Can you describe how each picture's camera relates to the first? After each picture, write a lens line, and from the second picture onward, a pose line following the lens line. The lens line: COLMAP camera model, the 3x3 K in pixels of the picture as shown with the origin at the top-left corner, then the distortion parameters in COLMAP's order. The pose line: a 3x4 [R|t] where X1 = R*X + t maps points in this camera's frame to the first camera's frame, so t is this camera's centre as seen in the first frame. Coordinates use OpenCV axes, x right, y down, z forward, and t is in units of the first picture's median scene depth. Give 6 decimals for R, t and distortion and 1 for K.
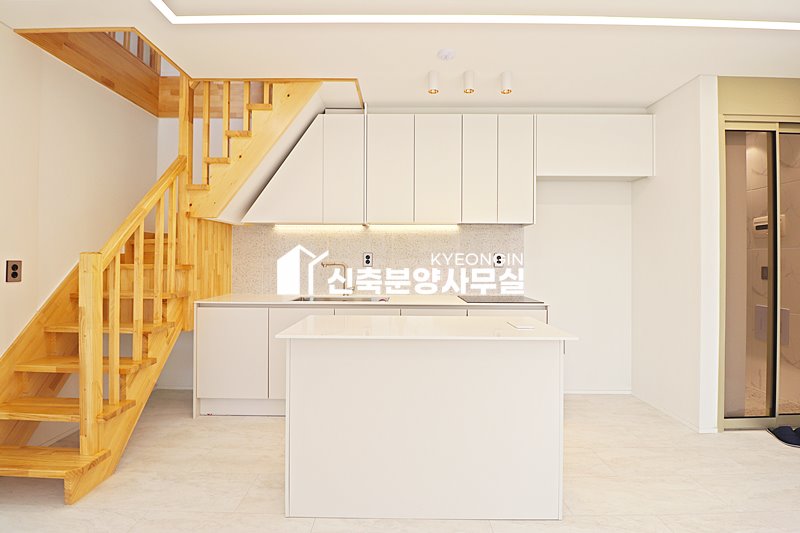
lens RADIAL K [[370.7, 0, 401.2], [0, 370.7, 259.9], [0, 0, 1]] dist [-0.002644, -0.011580]
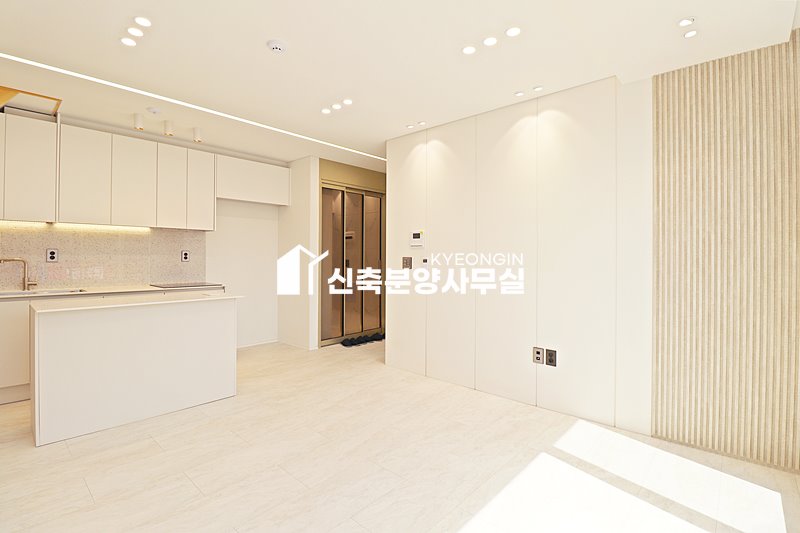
lens RADIAL K [[370.7, 0, 397.5], [0, 370.7, 257.0], [0, 0, 1]] dist [-0.002644, -0.011580]
pose [[0.674615, -0.003551, 0.738162, -0.242808], [-0.008175, 0.999891, 0.012282, -0.021192], [-0.738125, -0.014320, 0.674512, -0.537876]]
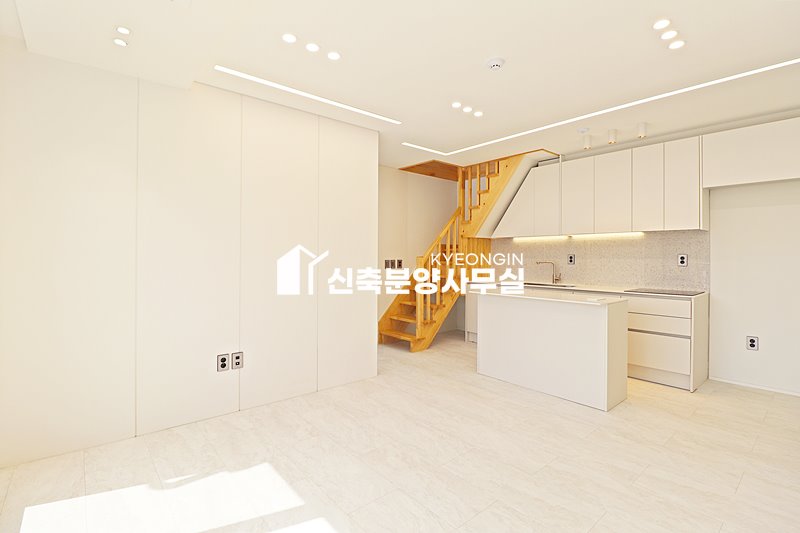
lens RADIAL K [[370.7, 0, 398.2], [0, 370.7, 256.7], [0, 0, 1]] dist [-0.002644, -0.011580]
pose [[0.645017, 0.002988, -0.764163, 0.700429], [0.006047, 0.999941, 0.009014, -0.033086], [0.764145, -0.010435, 0.644961, -0.524776]]
